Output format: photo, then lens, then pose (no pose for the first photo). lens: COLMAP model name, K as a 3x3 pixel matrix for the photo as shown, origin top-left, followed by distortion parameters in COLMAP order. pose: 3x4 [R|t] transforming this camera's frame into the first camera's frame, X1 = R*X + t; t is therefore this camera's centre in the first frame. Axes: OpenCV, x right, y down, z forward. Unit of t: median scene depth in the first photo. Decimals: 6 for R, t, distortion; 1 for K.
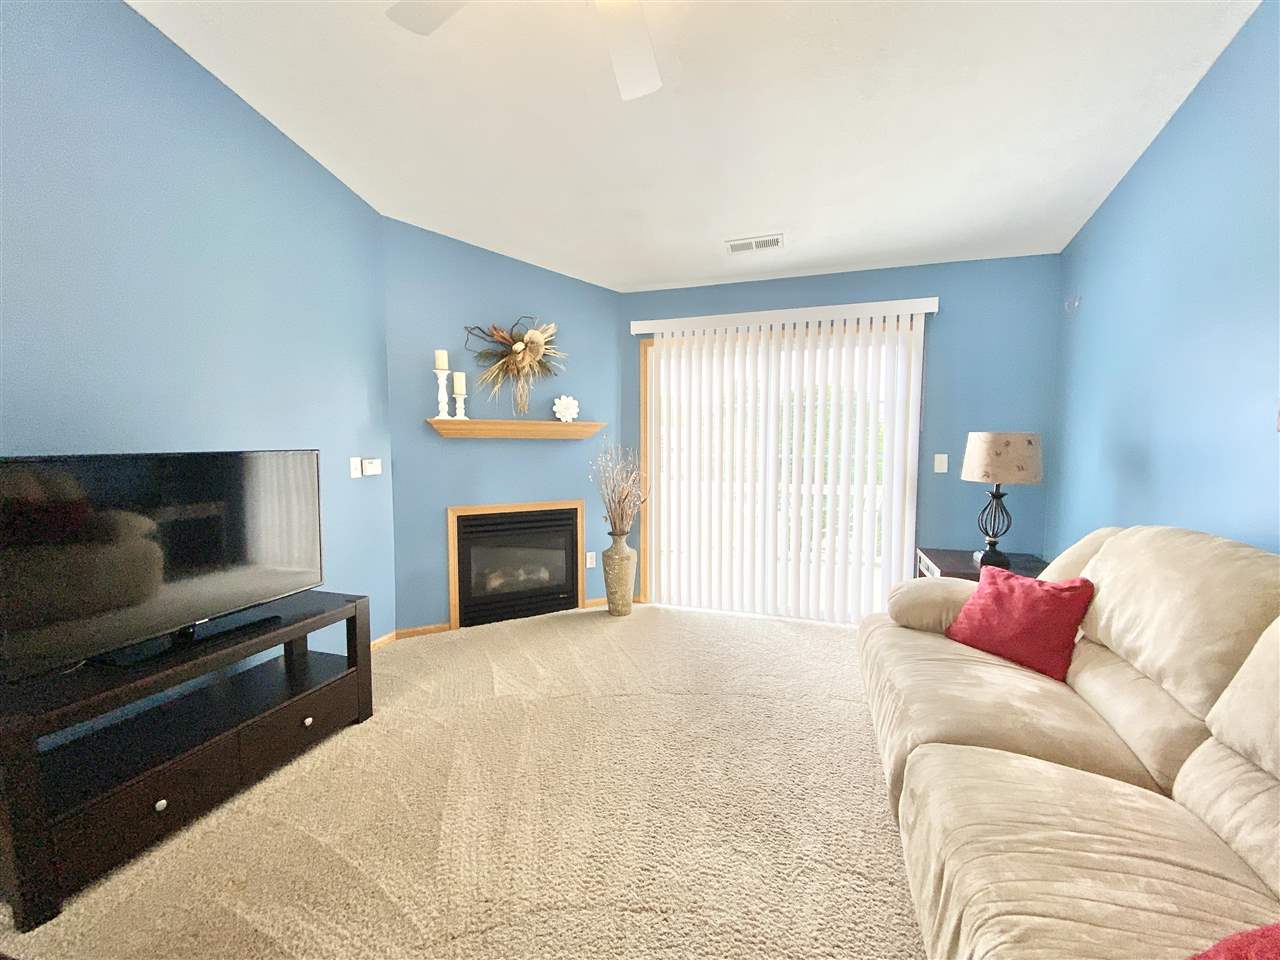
lens RADIAL K [[512.7, 0, 640.0], [0, 512.7, 480.0], [0, 0, 1]] dist [0.001766, -0.012778]
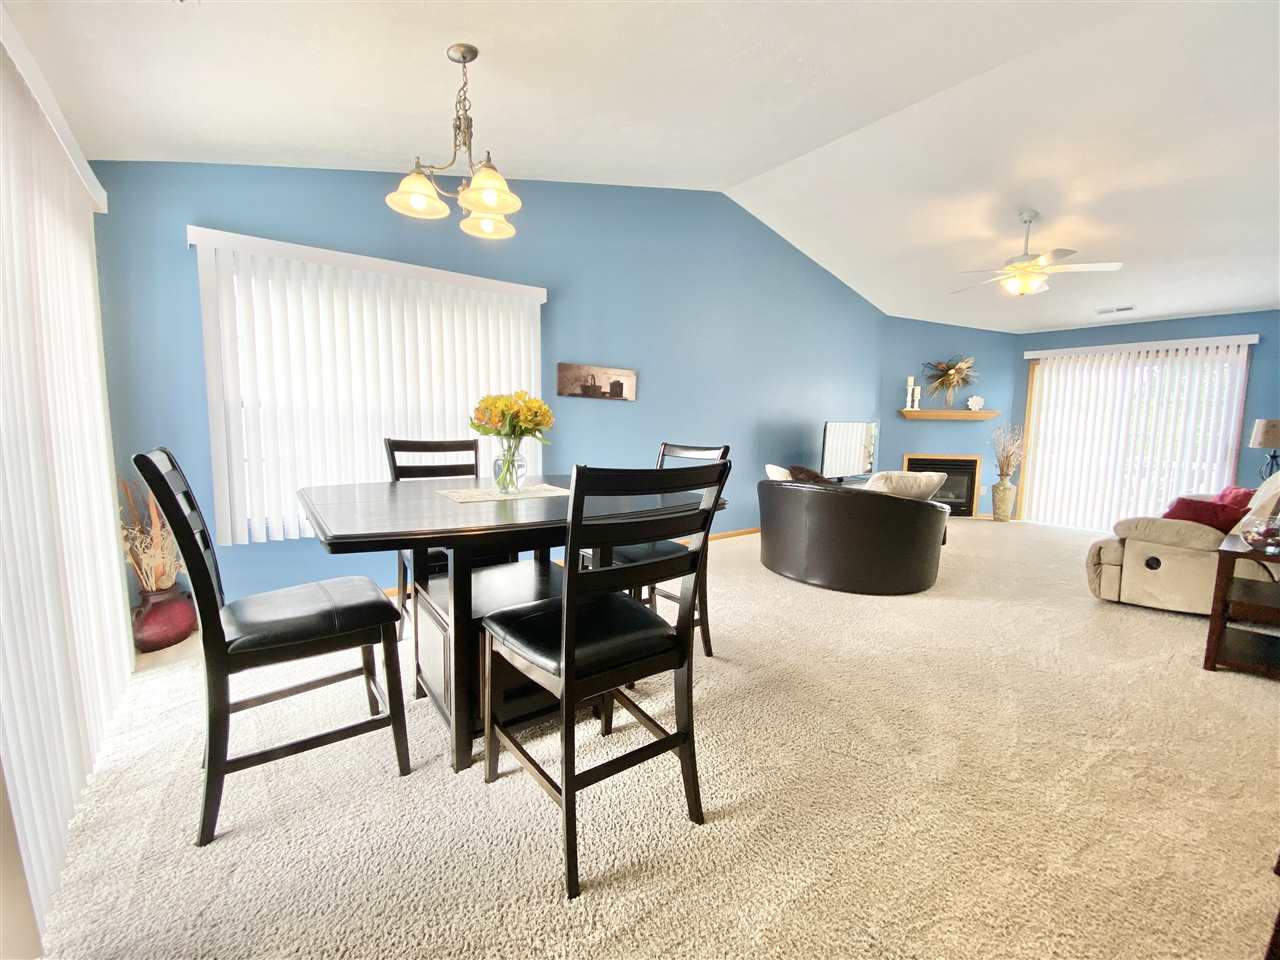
lens RADIAL K [[512.7, 0, 640.0], [0, 512.7, 480.0], [0, 0, 1]] dist [0.001766, -0.012778]
pose [[0.805959, 0.076571, -0.586998, -0.019775], [-0.055995, 0.997014, 0.053174, 0.105594], [0.589316, -0.009987, 0.807841, -1.212465]]
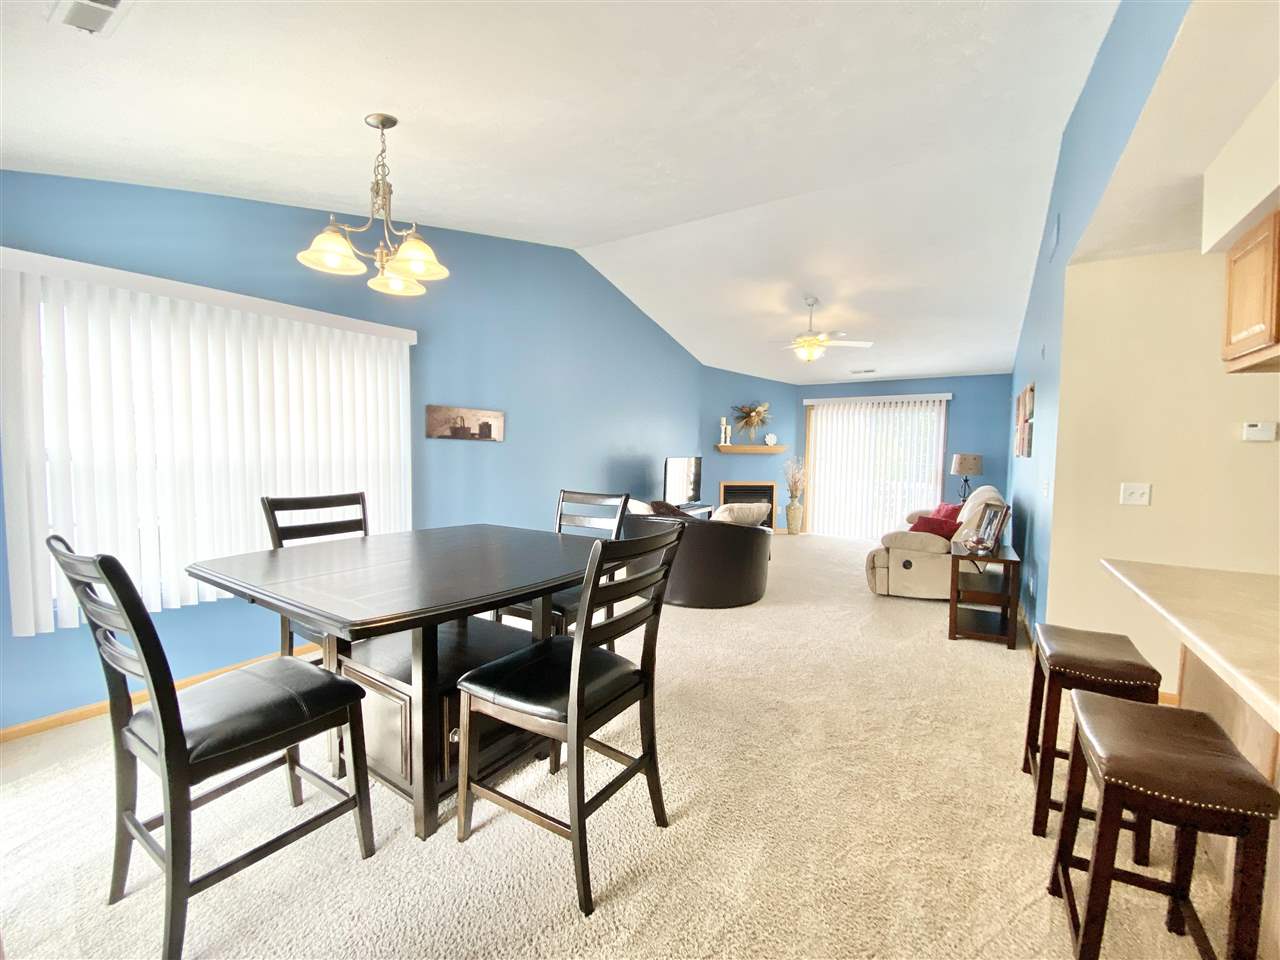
lens RADIAL K [[513.1, 0, 629.2], [0, 513.1, 480.6], [0, 0, 1]] dist [0.020244, -0.025154]
pose [[0.960516, 0.029146, -0.276695, -0.119293], [-0.031427, 0.999499, -0.003811, 0.068249], [0.276446, 0.012357, 0.960950, -1.358795]]
